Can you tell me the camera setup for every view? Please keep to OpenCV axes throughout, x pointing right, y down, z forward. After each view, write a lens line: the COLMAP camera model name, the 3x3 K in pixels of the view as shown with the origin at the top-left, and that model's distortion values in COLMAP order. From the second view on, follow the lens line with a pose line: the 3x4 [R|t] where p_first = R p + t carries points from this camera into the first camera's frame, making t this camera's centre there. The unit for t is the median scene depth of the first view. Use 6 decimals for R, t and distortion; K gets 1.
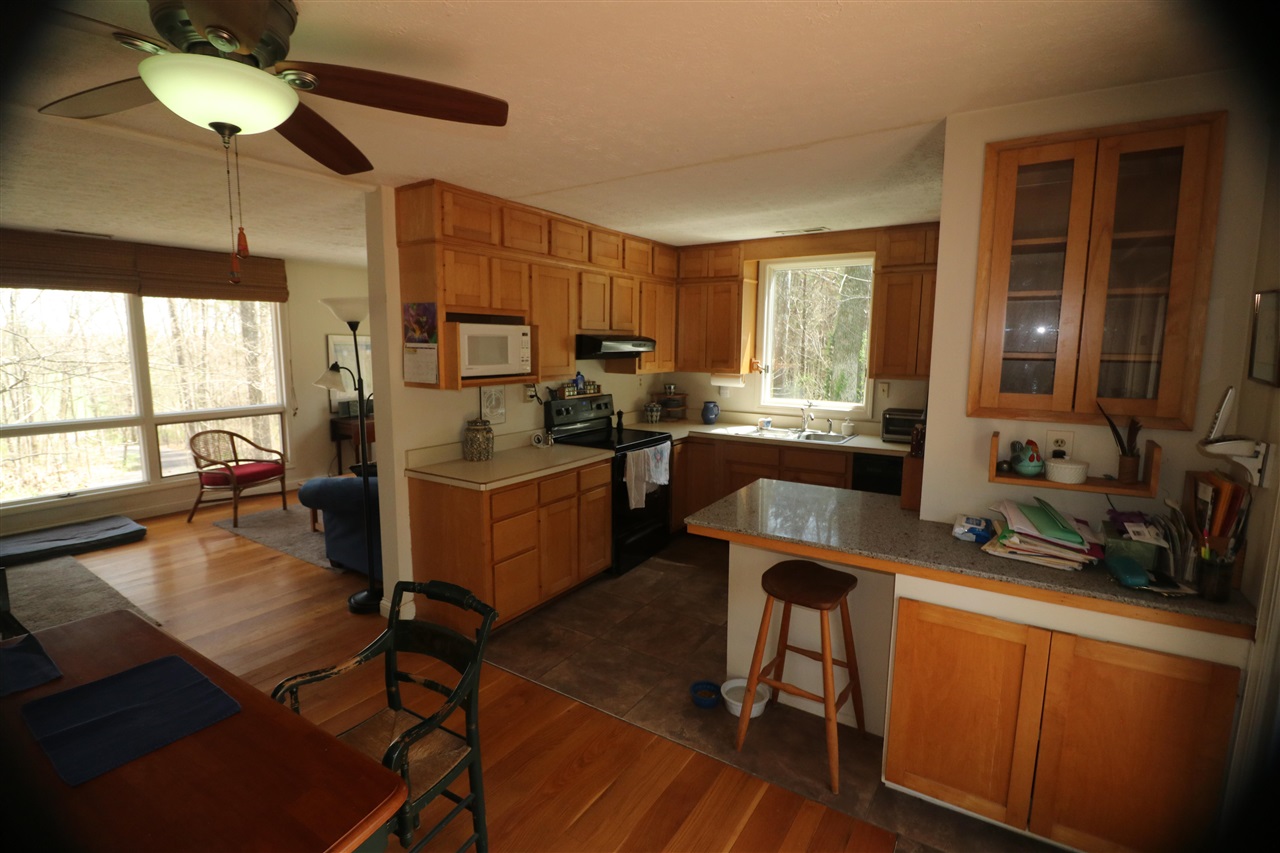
lens RADIAL K [[603.1, 0, 640.0], [0, 603.1, 426.5], [0, 0, 1]] dist [-0.001117, -0.000104]
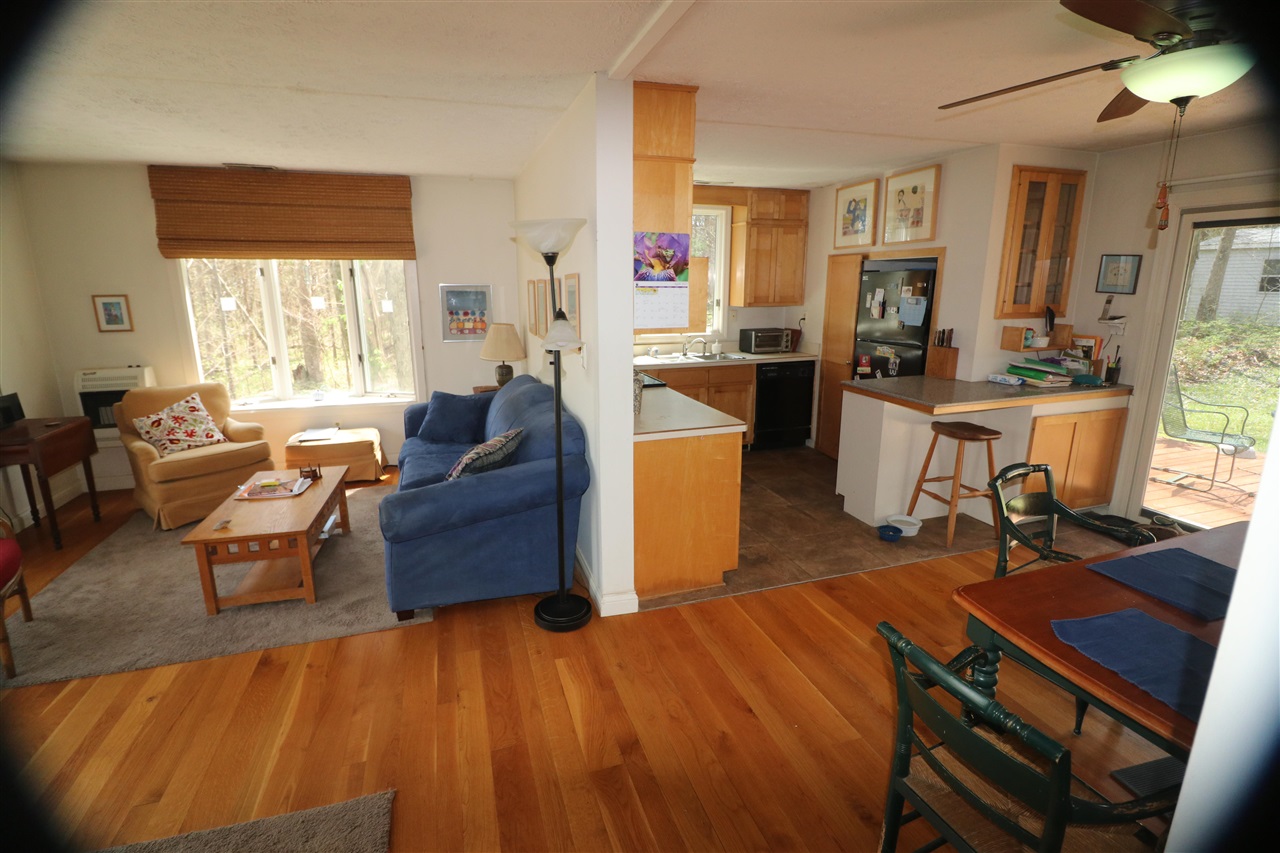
lens RADIAL K [[589.2, 0, 640.0], [0, 589.2, 426.5], [0, 0, 1]] dist [0.002397, 0.000338]
pose [[0.621967, -0.194482, 0.758508, -1.066531], [0.114875, 0.980848, 0.157294, -0.071951], [-0.774571, -0.010698, 0.632396, 0.497321]]
